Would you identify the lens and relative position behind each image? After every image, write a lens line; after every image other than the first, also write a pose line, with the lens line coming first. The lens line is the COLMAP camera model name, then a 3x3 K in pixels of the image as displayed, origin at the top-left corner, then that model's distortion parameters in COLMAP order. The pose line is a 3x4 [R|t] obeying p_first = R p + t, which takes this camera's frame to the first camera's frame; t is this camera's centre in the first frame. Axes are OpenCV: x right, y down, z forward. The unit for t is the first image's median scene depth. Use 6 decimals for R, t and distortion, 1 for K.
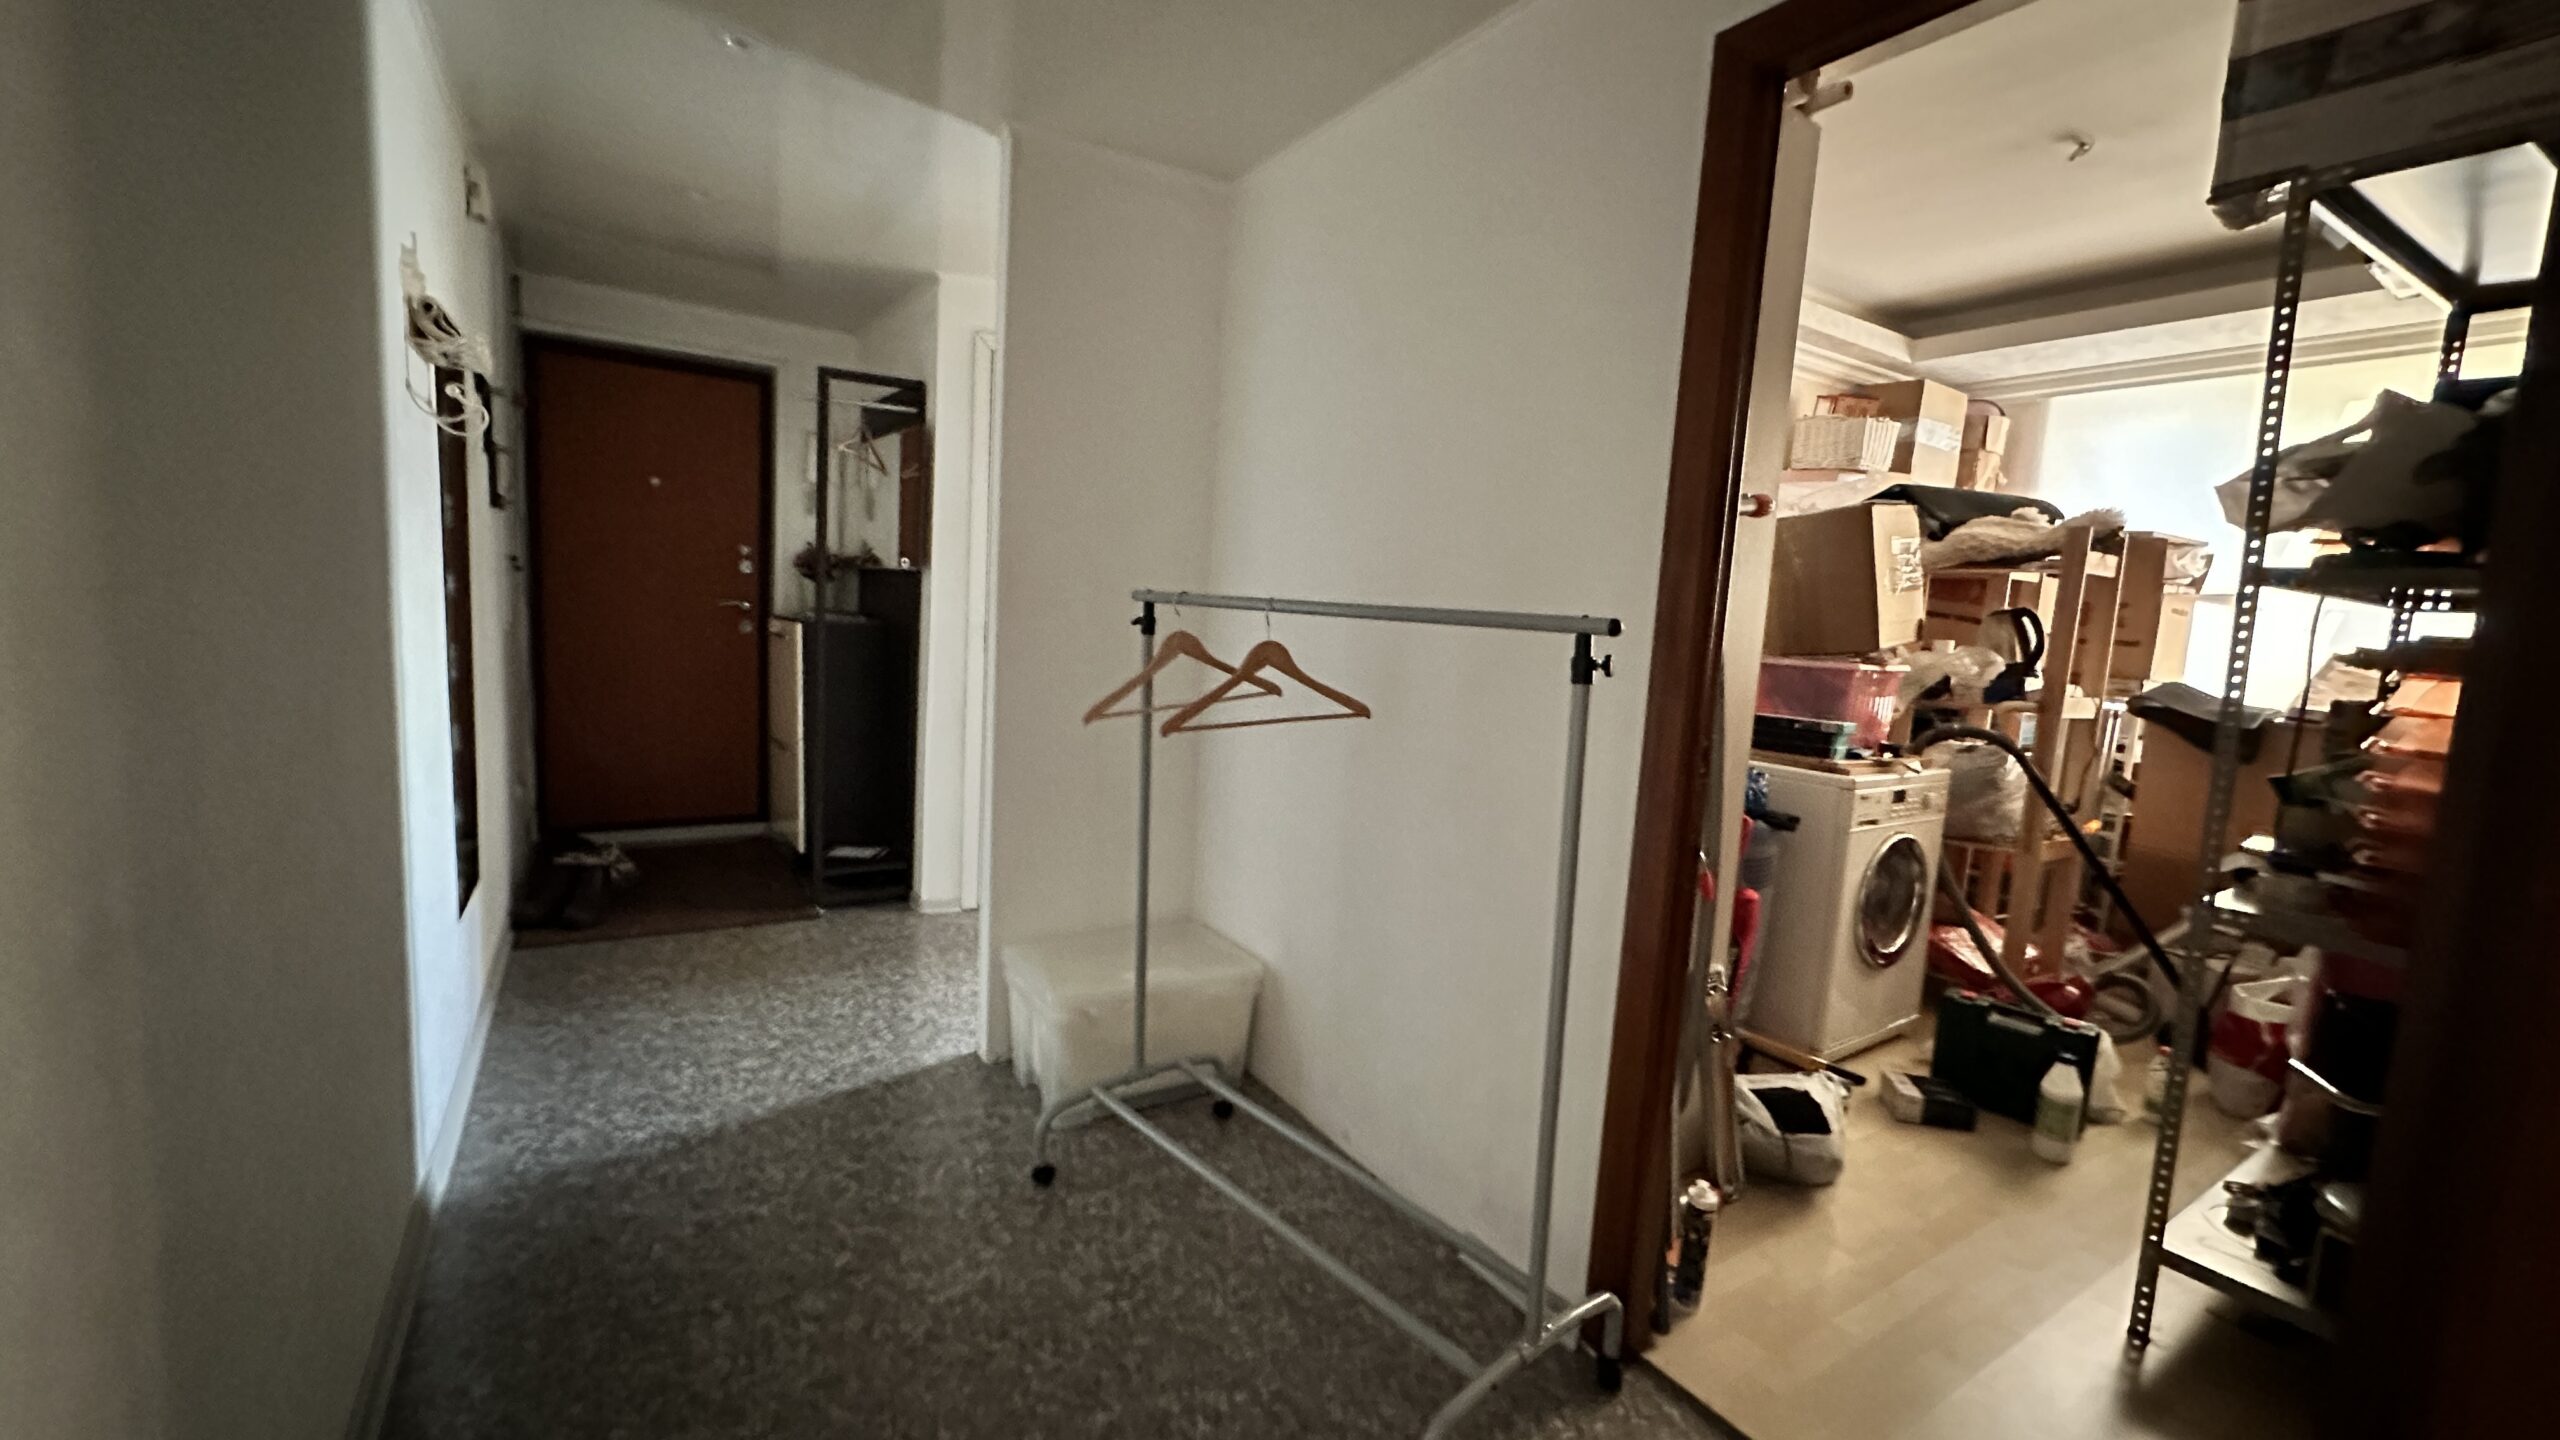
lens RADIAL K [[1025.9, 0, 1280.0], [0, 1025.9, 720.0], [0, 0, 1]] dist [-0.015398, 0.000176]
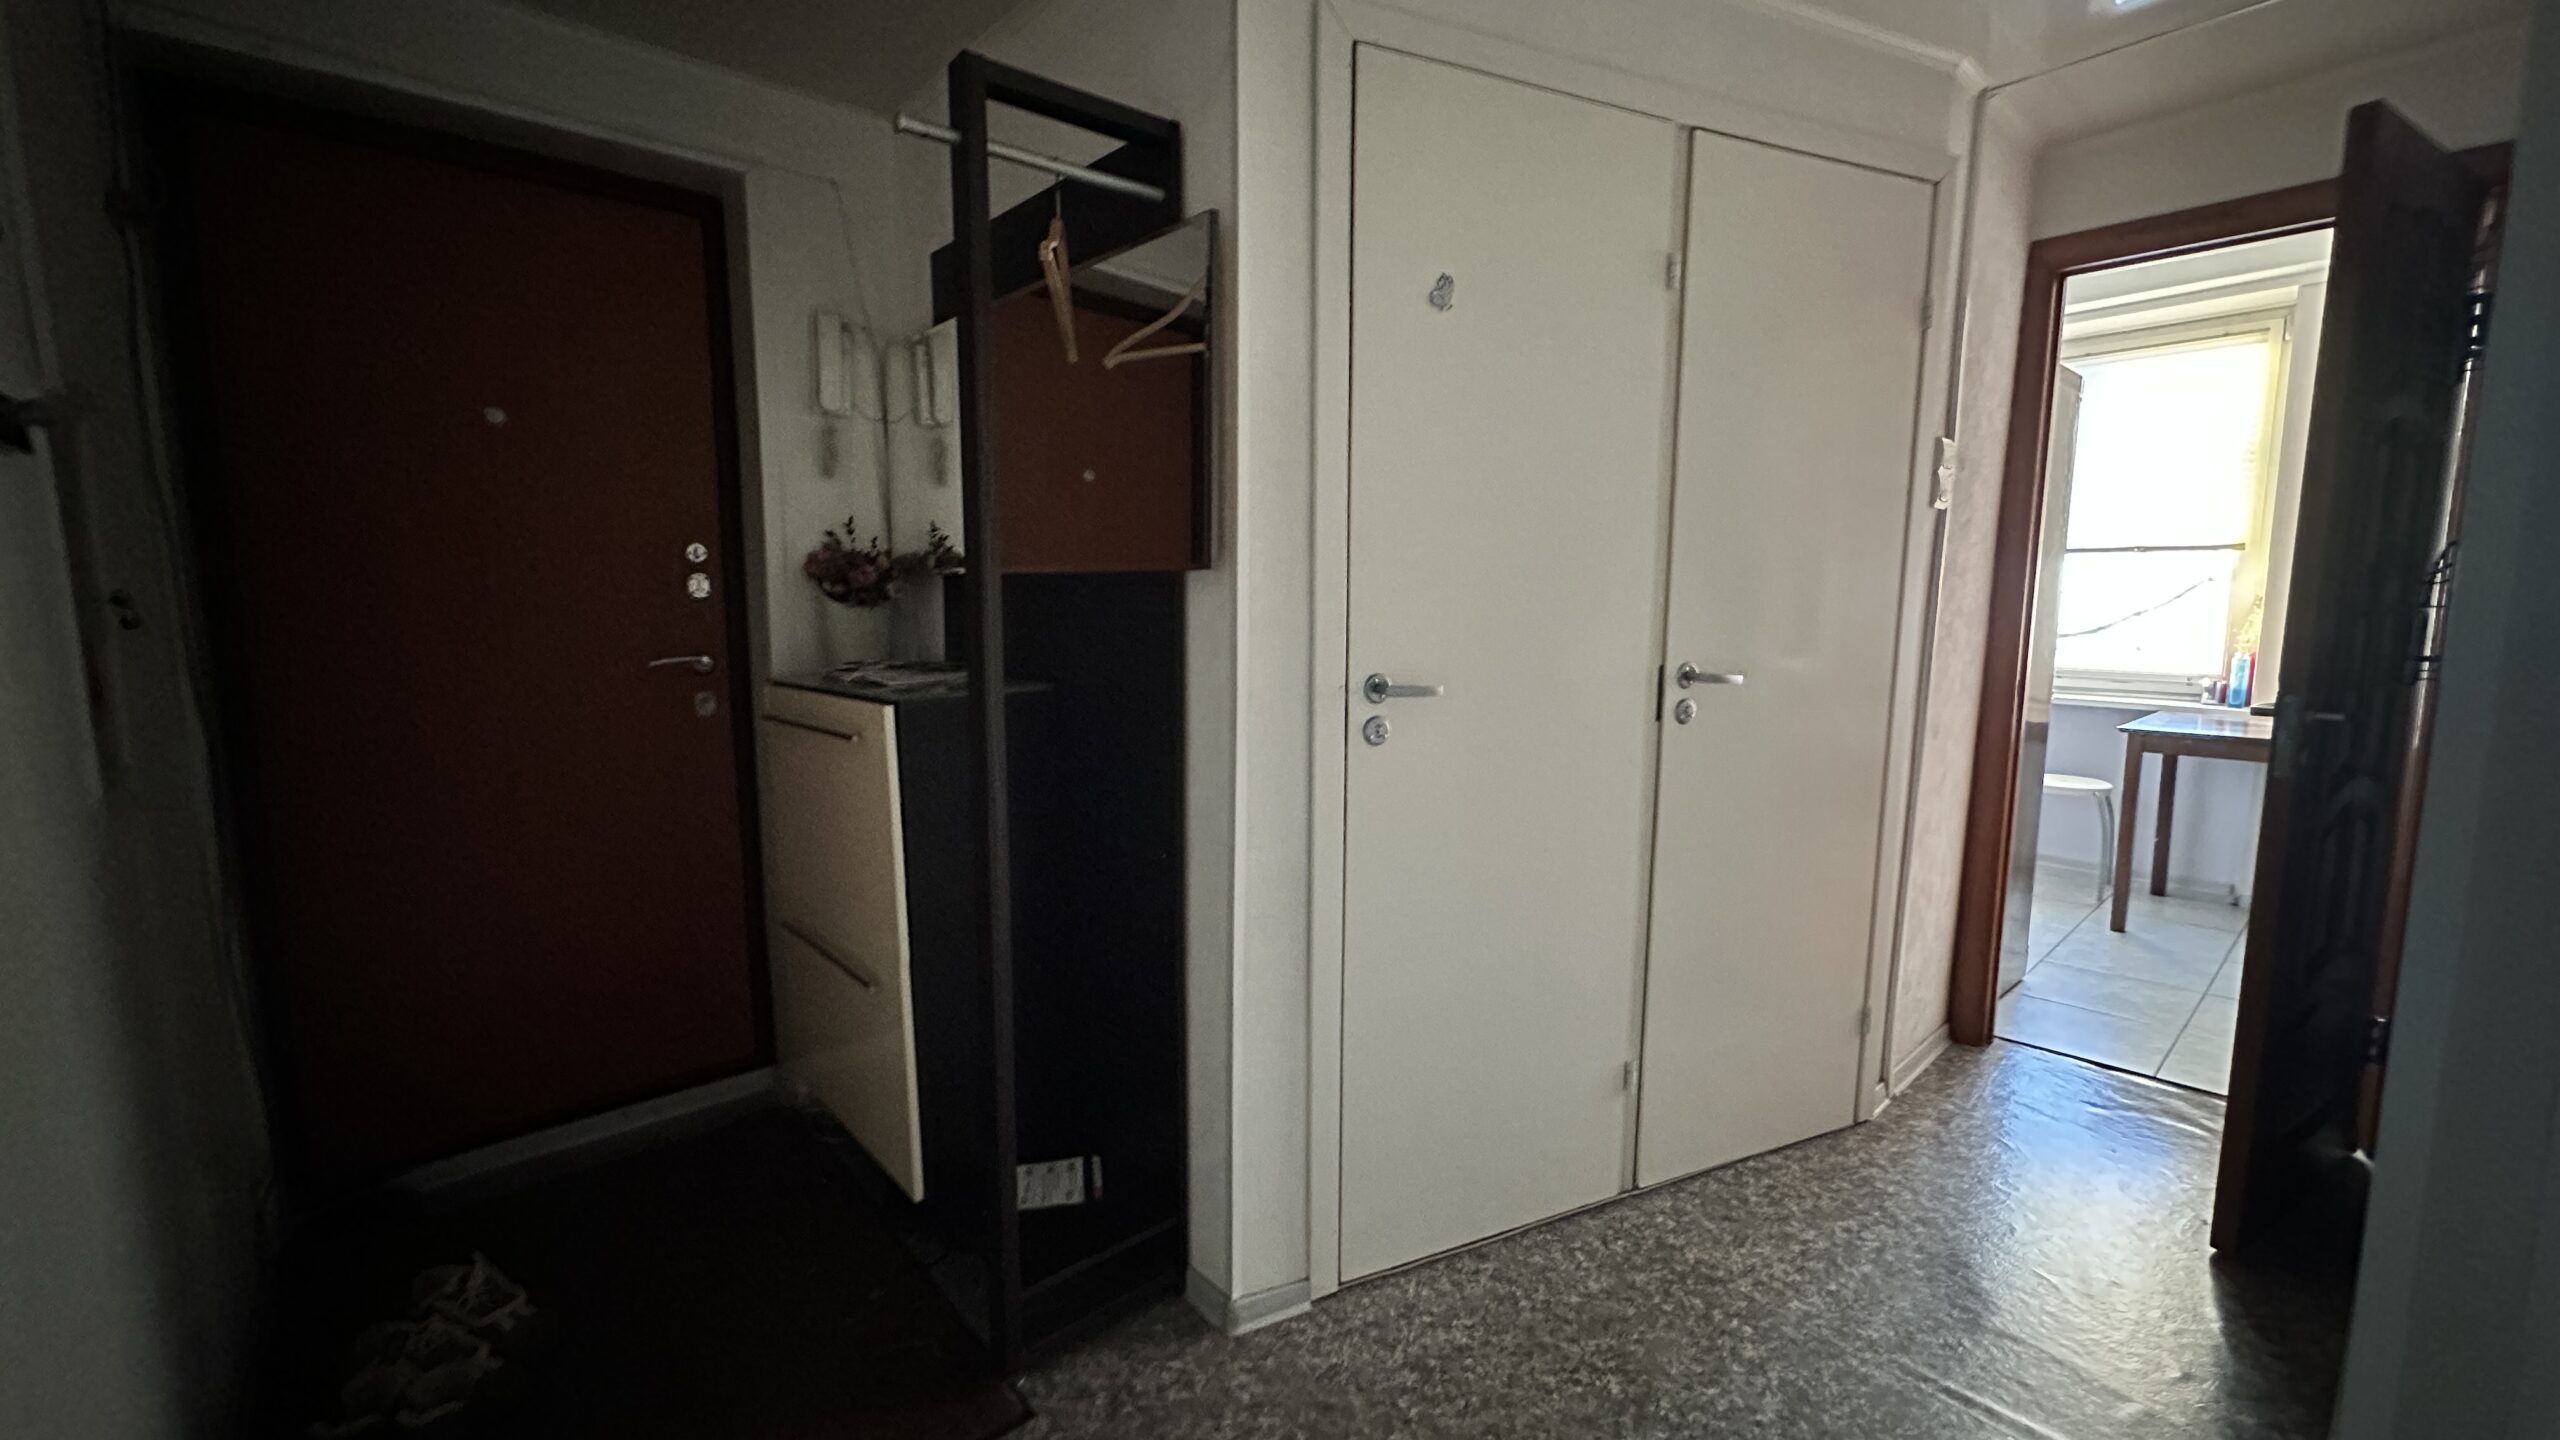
lens RADIAL K [[1025.9, 0, 1280.0], [0, 1025.9, 720.0], [0, 0, 1]] dist [-0.015398, 0.000176]
pose [[0.990203, -0.072250, 0.119492, -0.306557], [0.069468, 0.997211, 0.027290, -0.078655], [-0.121131, -0.018722, 0.992460, 0.467071]]
